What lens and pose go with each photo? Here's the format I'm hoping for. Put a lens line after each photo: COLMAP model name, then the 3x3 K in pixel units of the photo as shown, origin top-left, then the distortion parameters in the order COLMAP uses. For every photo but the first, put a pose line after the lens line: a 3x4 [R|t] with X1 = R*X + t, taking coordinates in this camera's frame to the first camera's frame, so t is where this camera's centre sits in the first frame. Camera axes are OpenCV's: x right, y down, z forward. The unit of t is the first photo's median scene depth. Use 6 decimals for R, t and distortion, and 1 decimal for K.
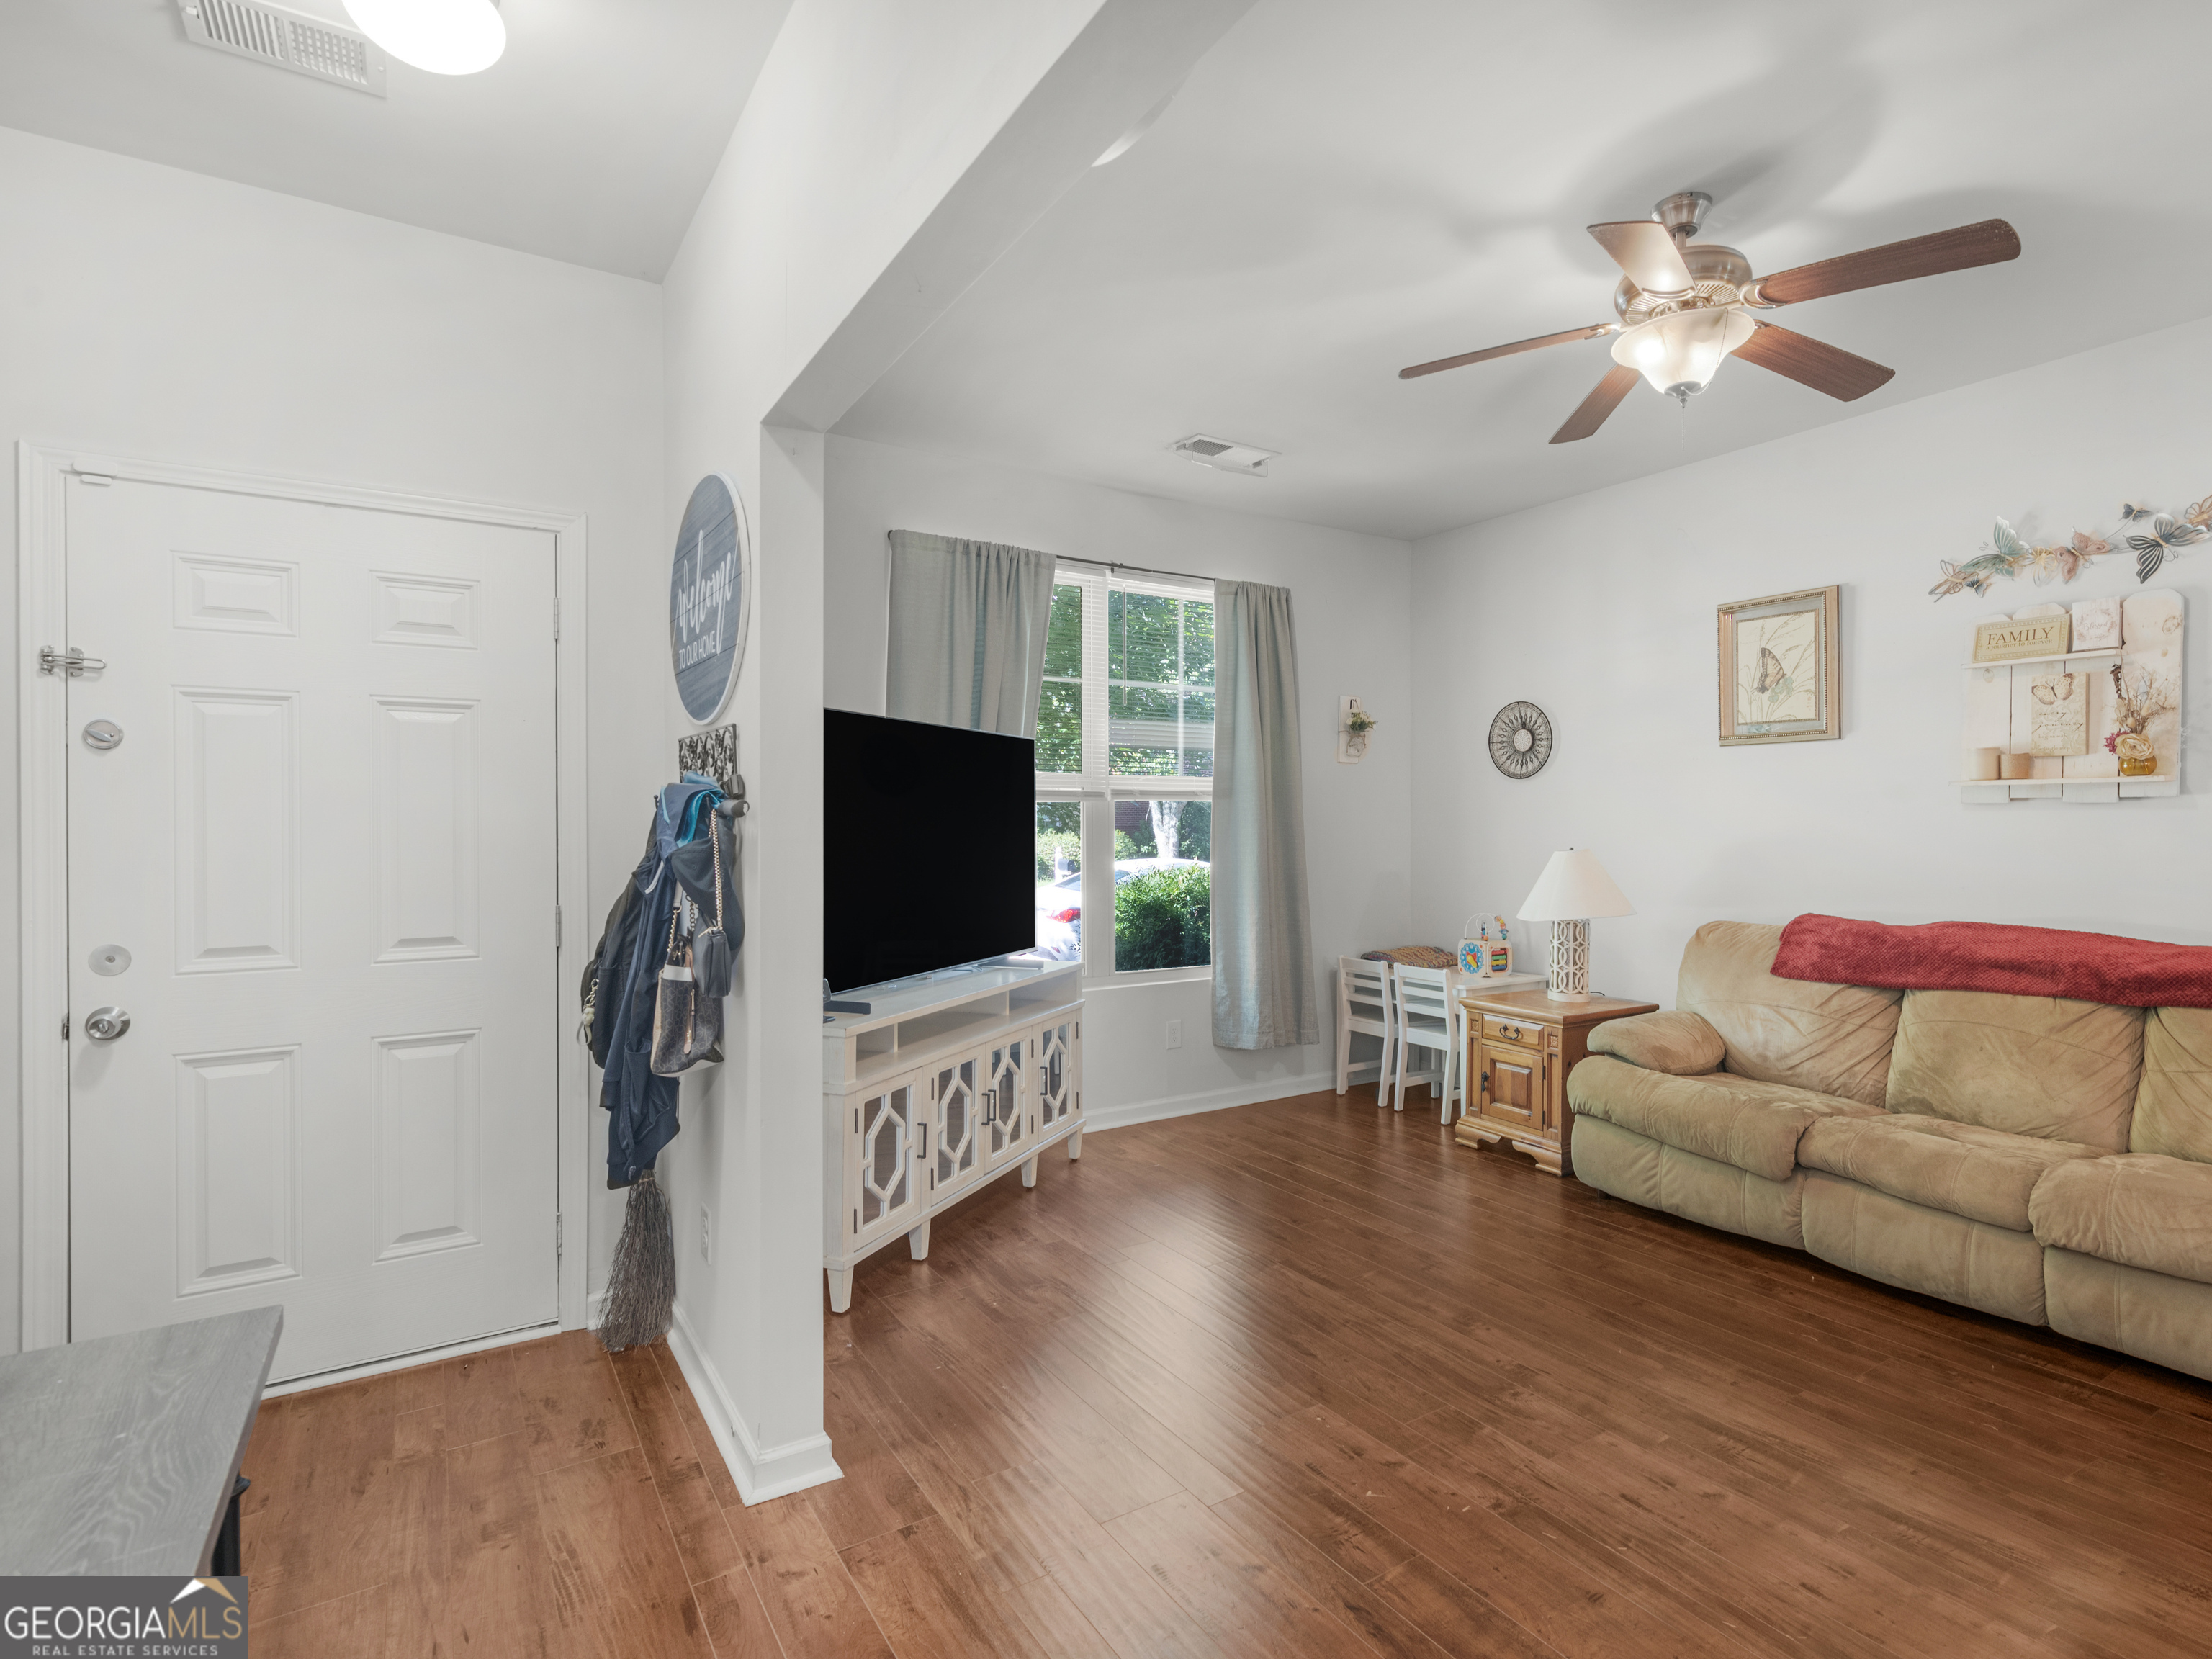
lens RADIAL K [[1124.0, 0, 1146.1], [0, 1124.0, 814.2], [0, 0, 1]] dist [0.000263, -0.000637]
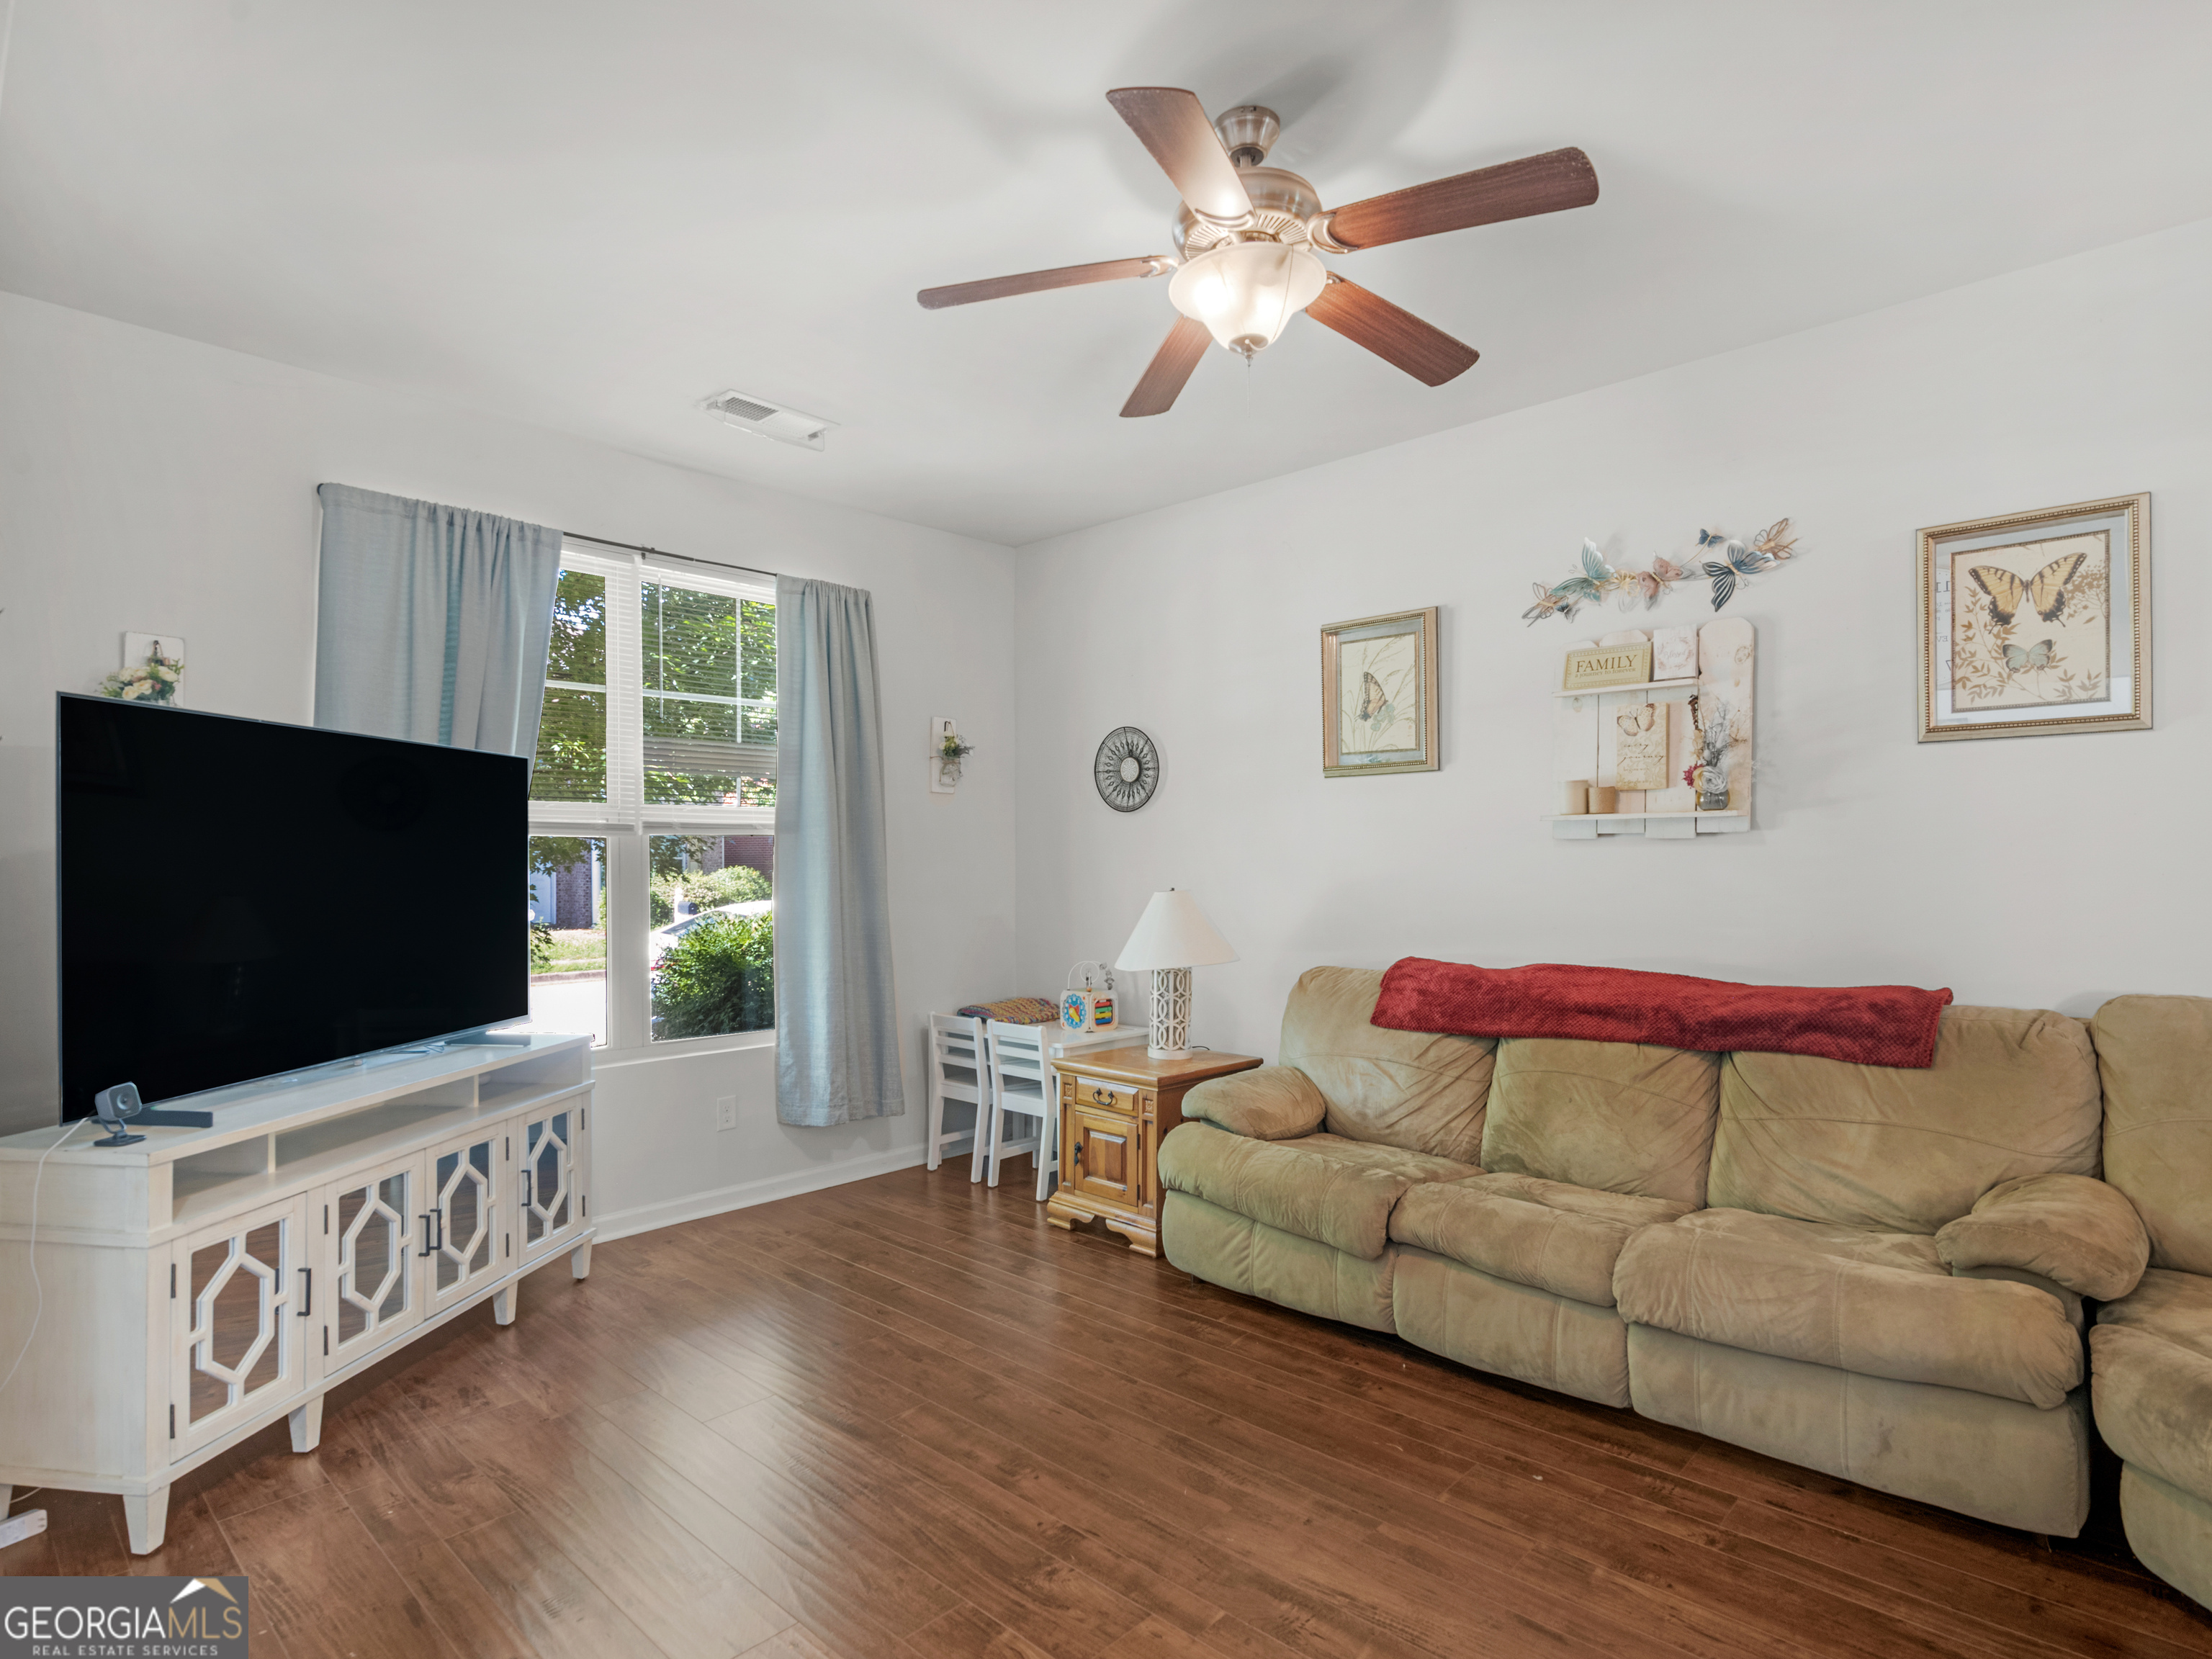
lens RADIAL K [[1170.9, 0, 1050.1], [0, 1170.9, 848.9], [0, 0, 1]] dist [-0.001196, 0.000558]
pose [[0.977727, -0.000426, 0.209881, 0.107578], [0.000906, 0.999997, -0.002193, 0.000479], [-0.209880, 0.002334, 0.977724, 0.128223]]
